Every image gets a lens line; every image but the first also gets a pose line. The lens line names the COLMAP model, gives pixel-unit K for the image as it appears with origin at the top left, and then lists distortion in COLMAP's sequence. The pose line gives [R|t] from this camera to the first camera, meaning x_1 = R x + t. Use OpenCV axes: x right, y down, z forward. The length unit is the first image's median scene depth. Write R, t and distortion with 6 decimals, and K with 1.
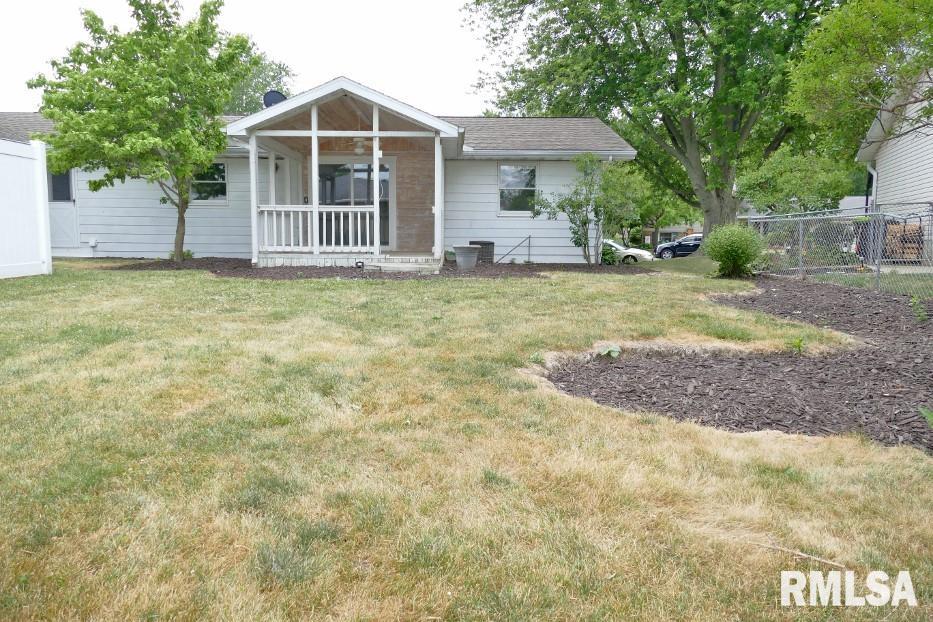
lens RADIAL K [[675.5, 0, 468.7], [0, 675.5, 309.7], [0, 0, 1]] dist [-0.003193, 0.003033]
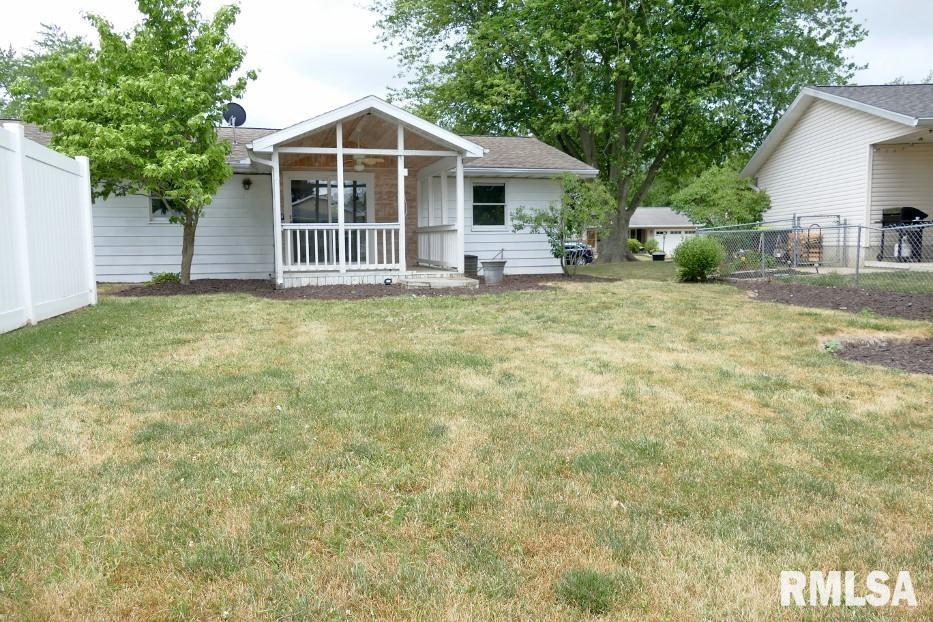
lens RADIAL K [[675.5, 0, 468.3], [0, 675.5, 309.6], [0, 0, 1]] dist [-0.003193, 0.003033]
pose [[0.968237, -0.043047, 0.246299, -0.293363], [0.047431, 0.998804, -0.011894, -0.007224], [-0.245493, 0.023199, 0.969121, -0.004097]]
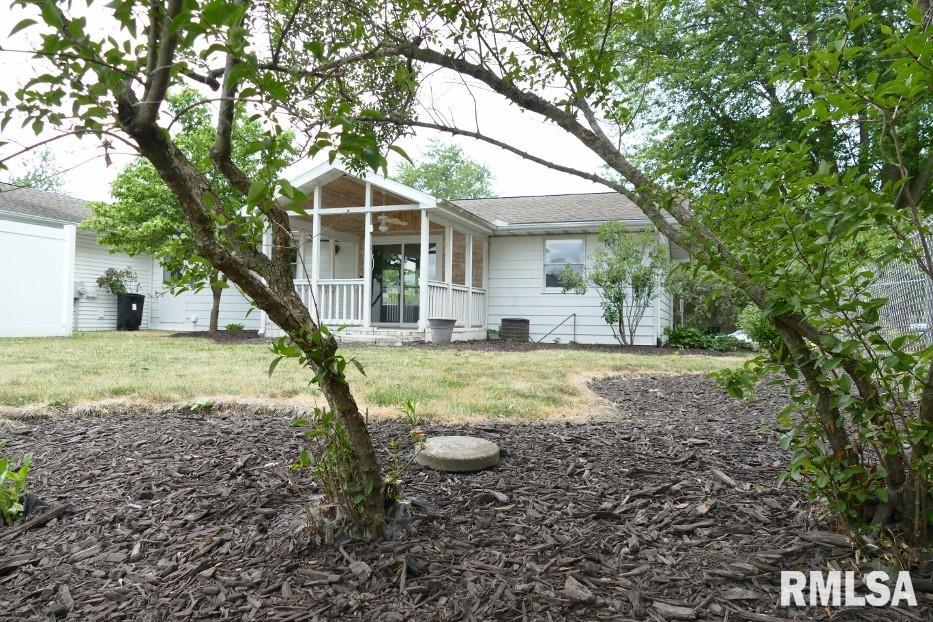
lens RADIAL K [[675.5, 0, 465.9], [0, 675.5, 312.6], [0, 0, 1]] dist [-0.003193, 0.003033]
pose [[0.939720, 0.001426, -0.341942, 0.343215], [-0.047624, 0.990791, -0.126747, 0.016060], [0.338612, 0.135391, 0.931134, 0.119346]]
